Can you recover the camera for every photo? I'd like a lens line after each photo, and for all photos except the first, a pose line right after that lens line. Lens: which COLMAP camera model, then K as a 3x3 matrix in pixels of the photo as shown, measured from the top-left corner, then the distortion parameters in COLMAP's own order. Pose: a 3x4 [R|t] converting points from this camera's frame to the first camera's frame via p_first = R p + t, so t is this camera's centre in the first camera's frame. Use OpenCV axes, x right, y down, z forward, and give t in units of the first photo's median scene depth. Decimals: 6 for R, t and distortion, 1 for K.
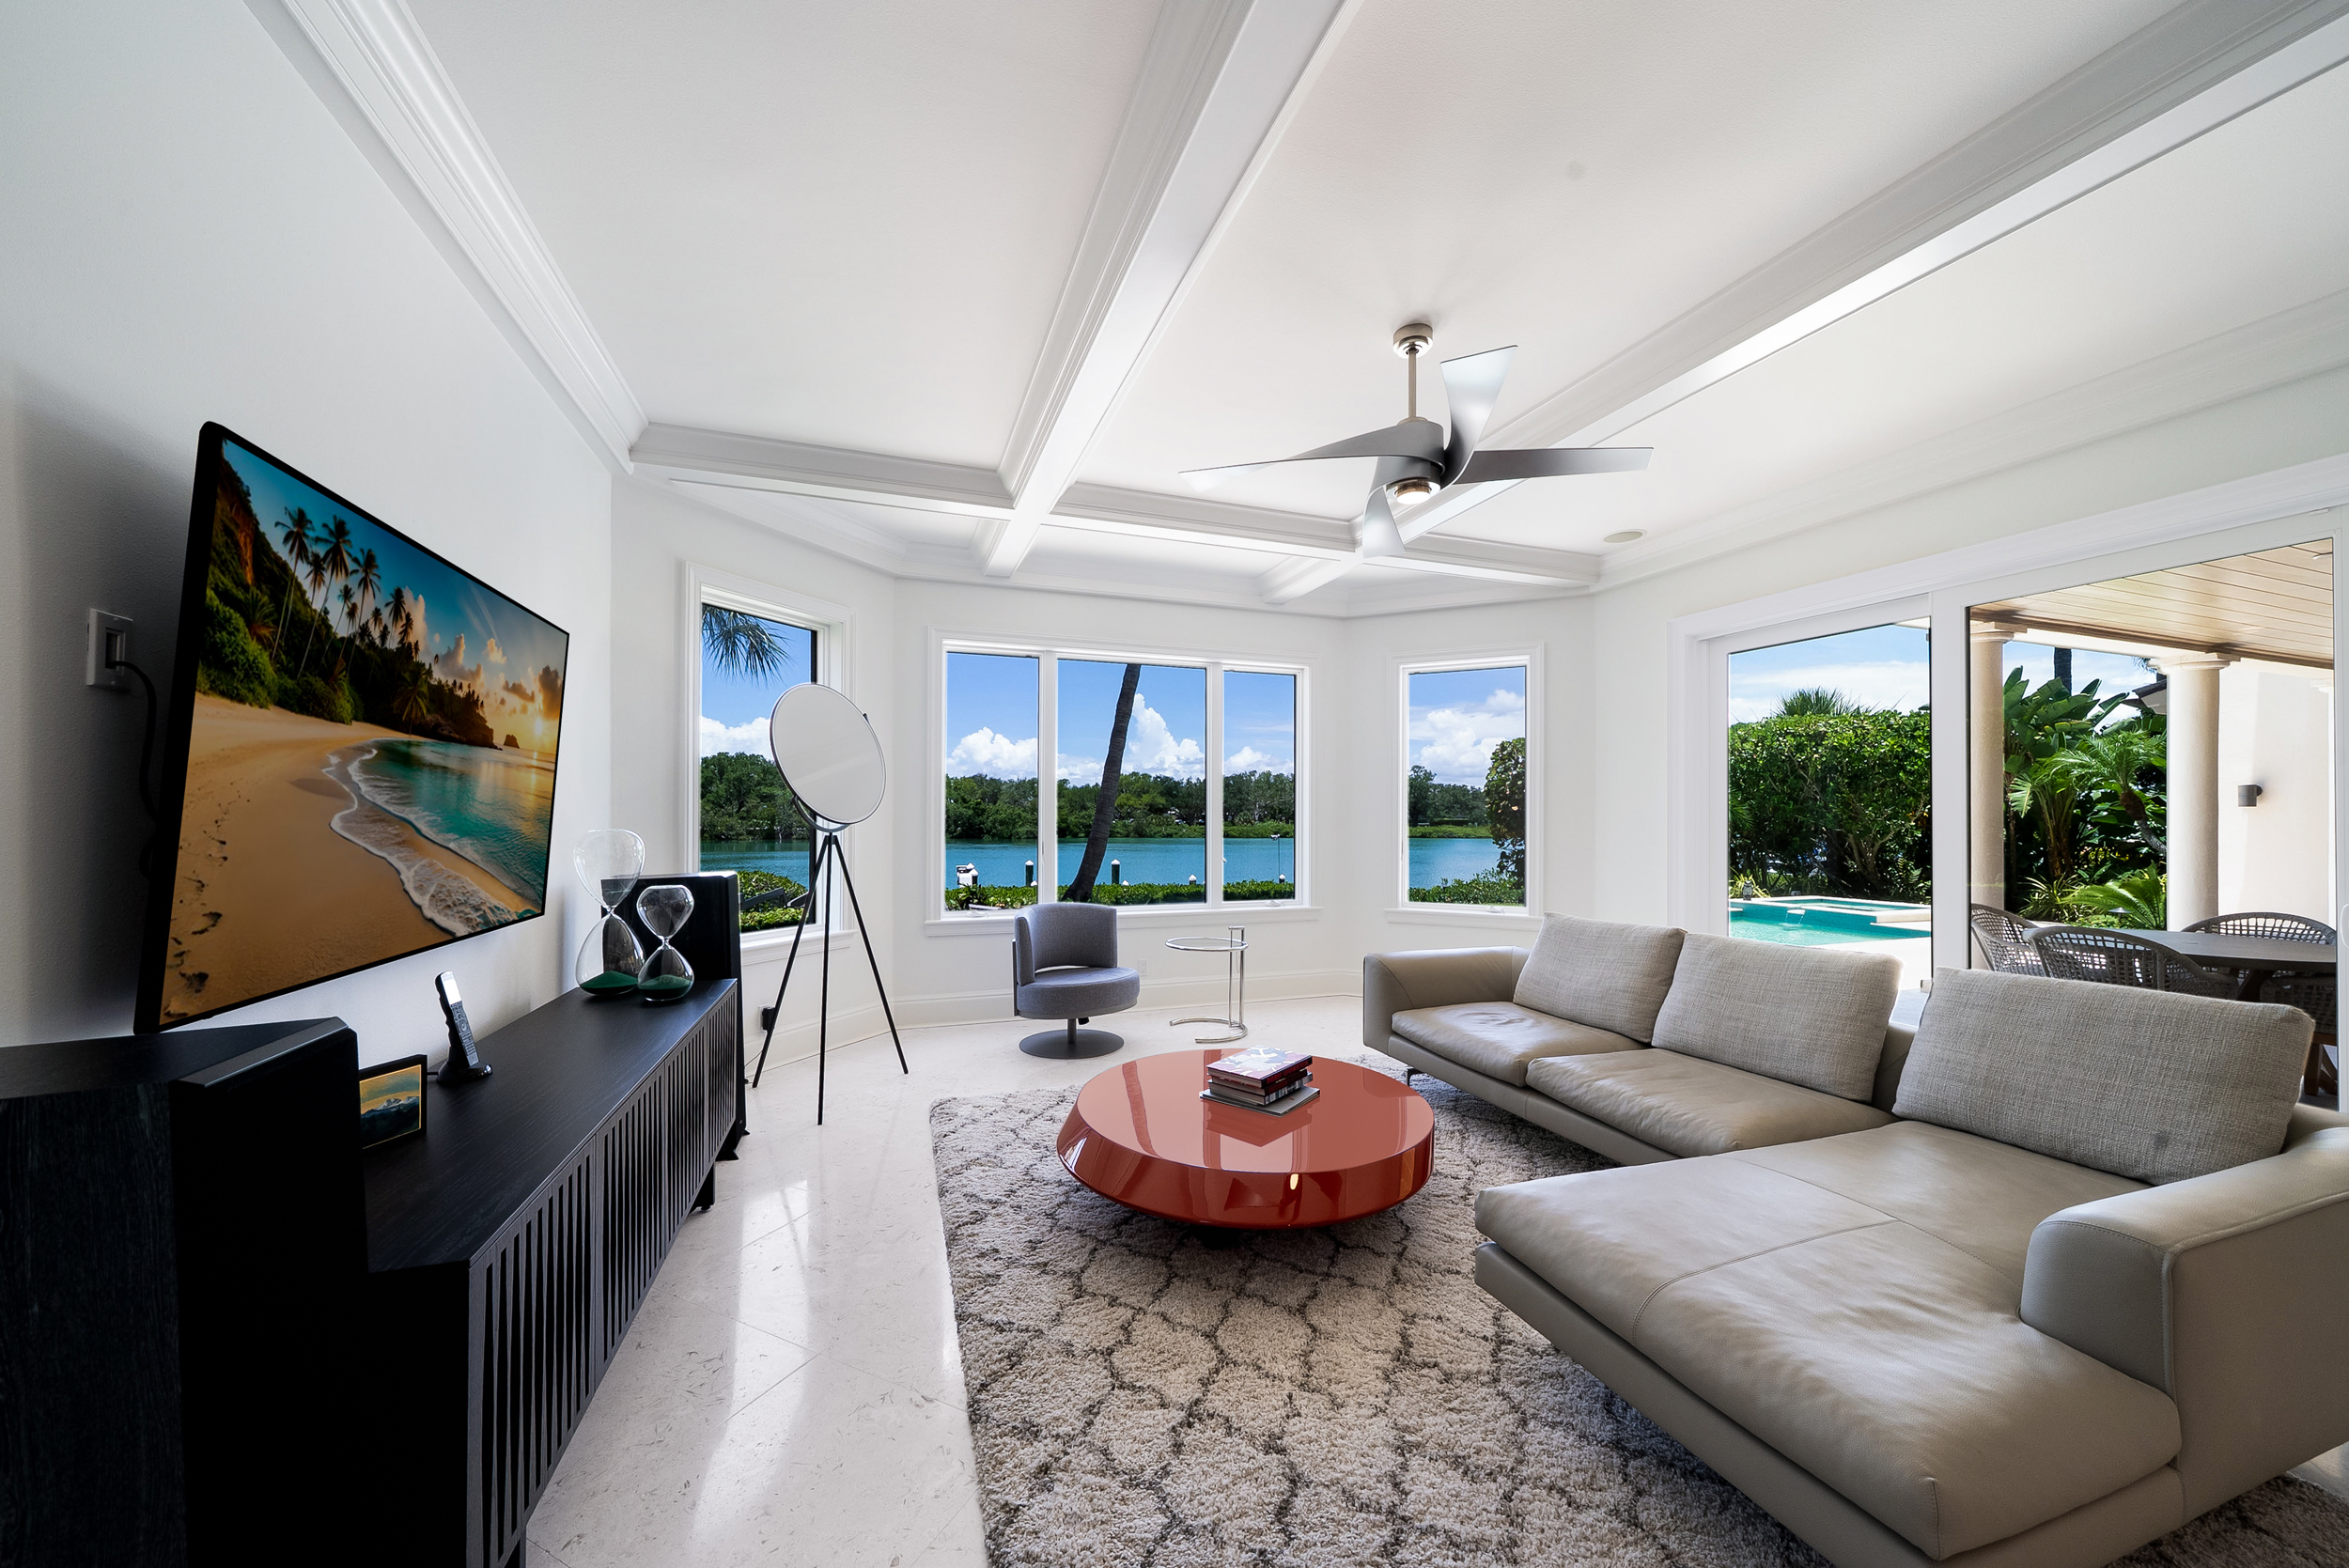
lens RADIAL K [[831.5, 0, 1166.0], [0, 831.5, 806.1], [0, 0, 1]] dist [-0.002574, -0.000292]
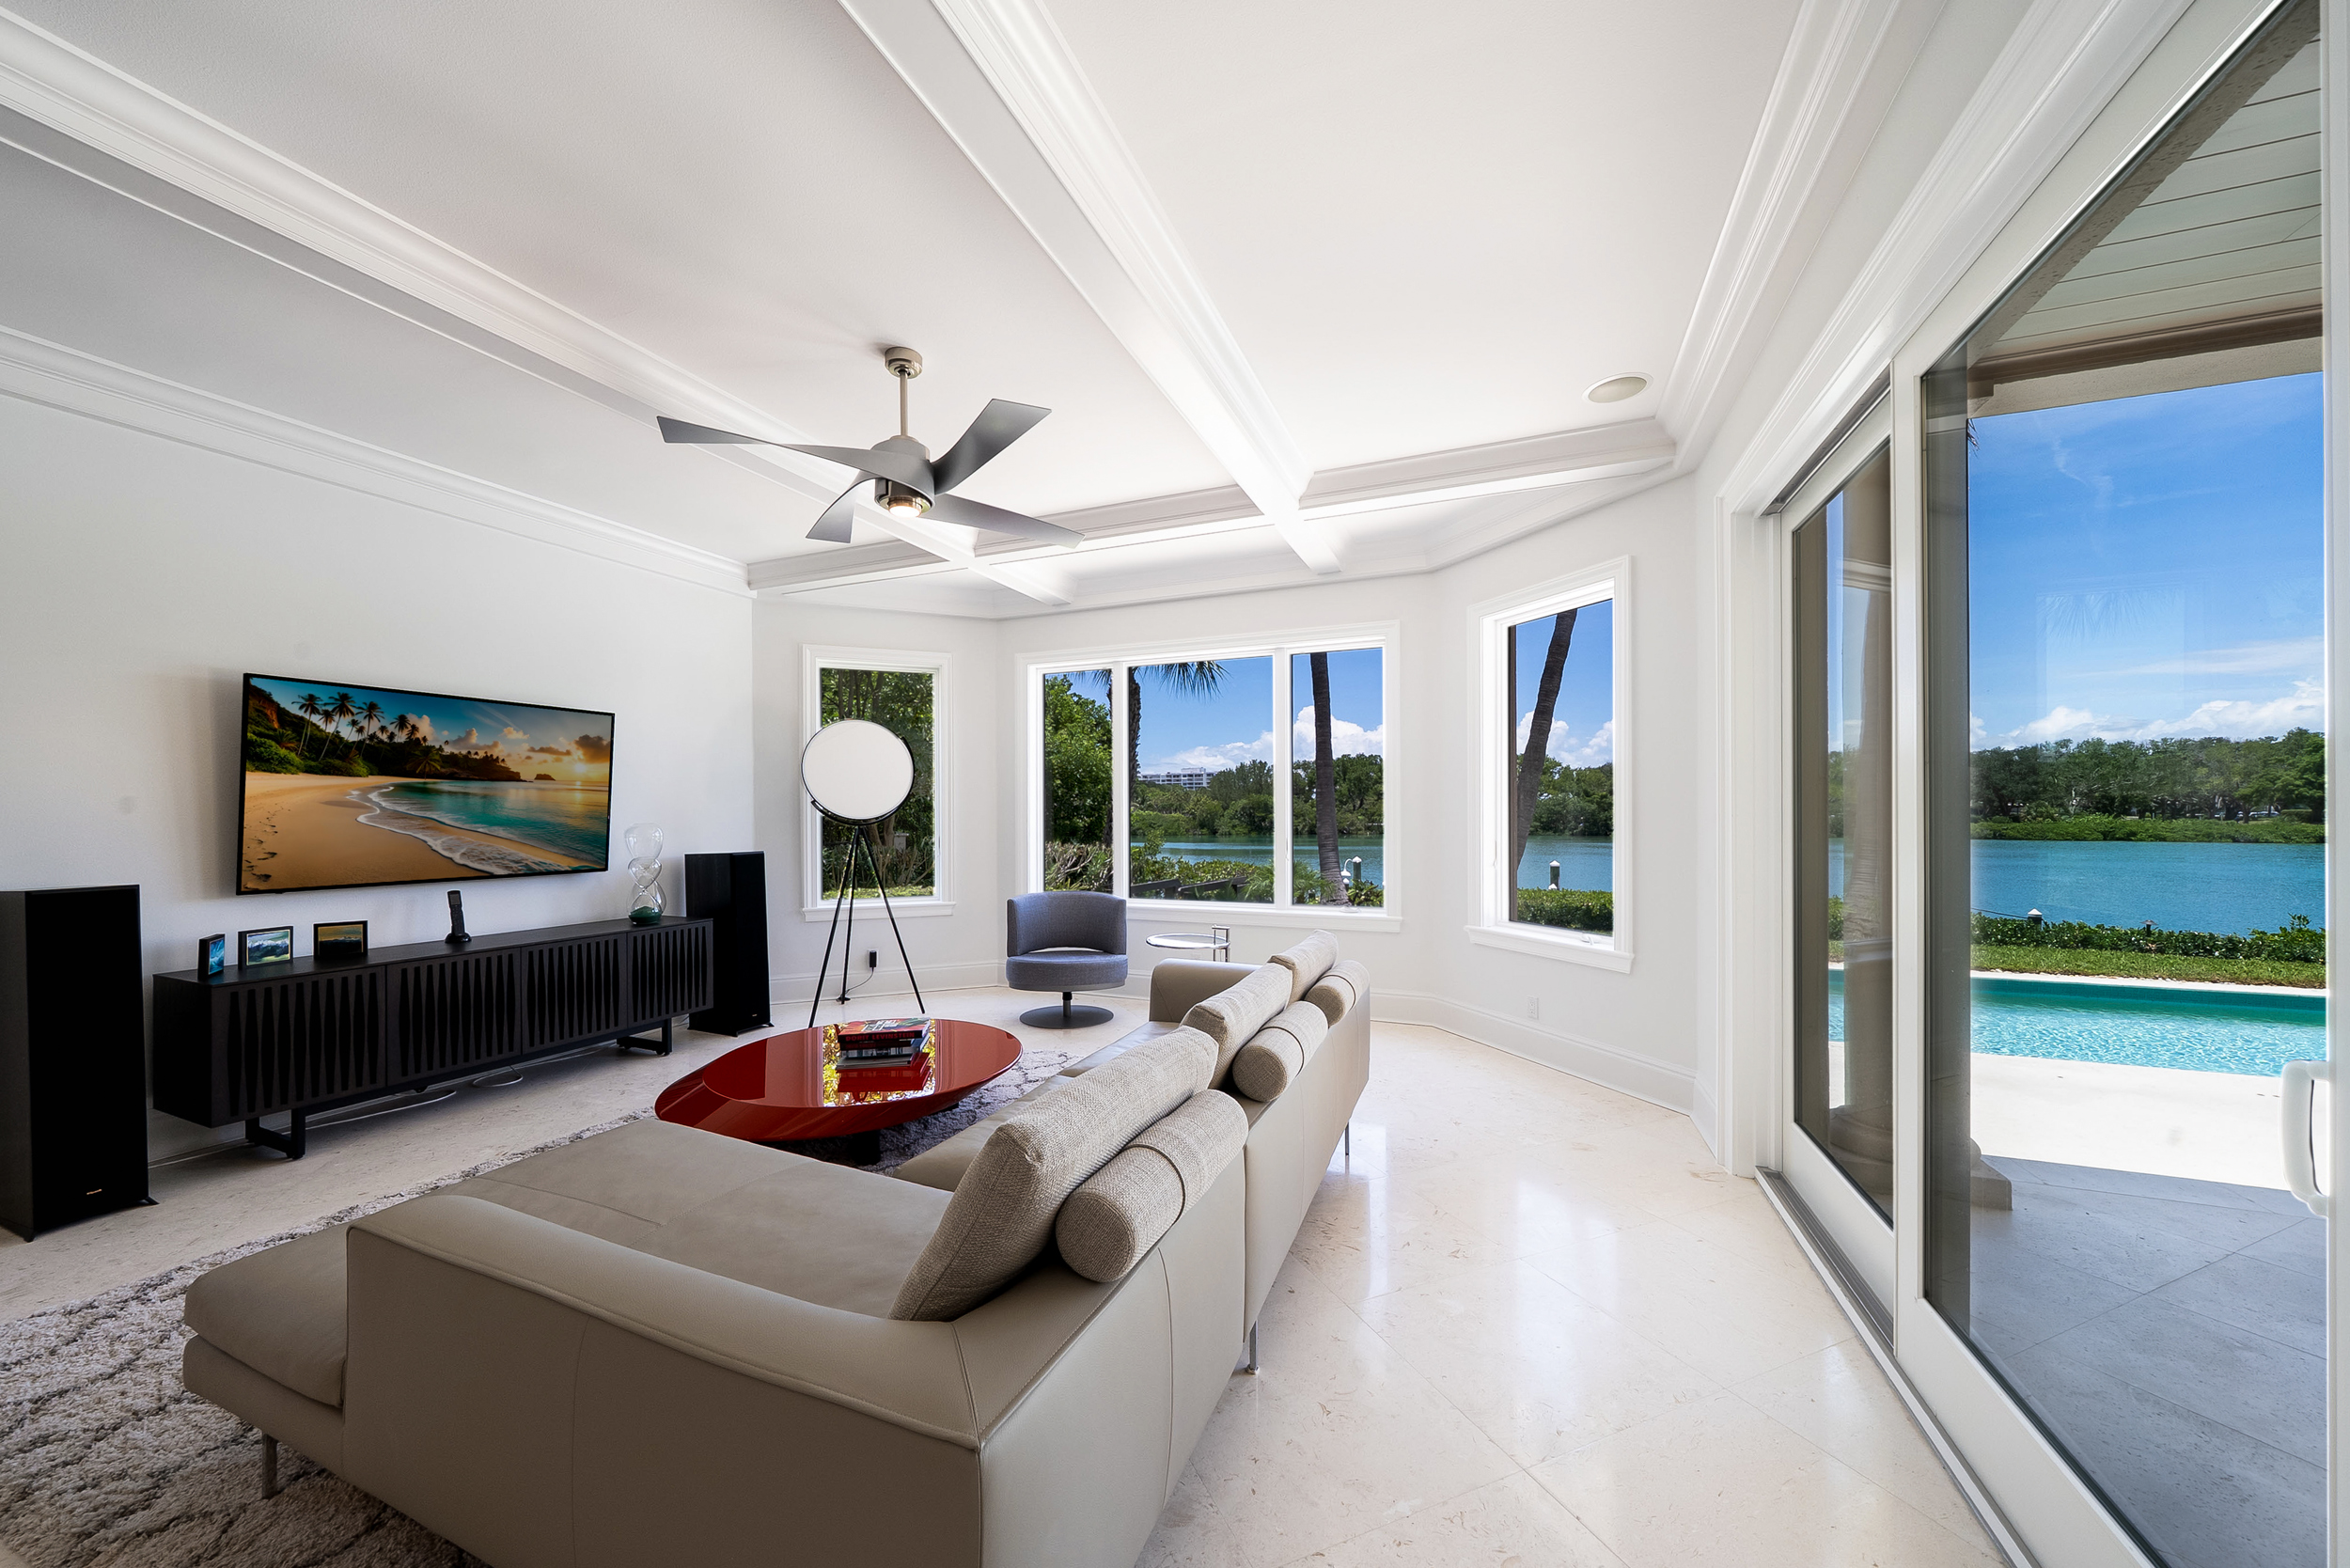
lens RADIAL K [[833.8, 0, 1146.5], [0, 833.8, 798.4], [0, 0, 1]] dist [0.013444, 0.000104]
pose [[0.728100, -0.017001, -0.685260, 1.329062], [0.014300, 0.999852, -0.009612, 0.009395], [0.685322, -0.002801, 0.728235, 0.454576]]
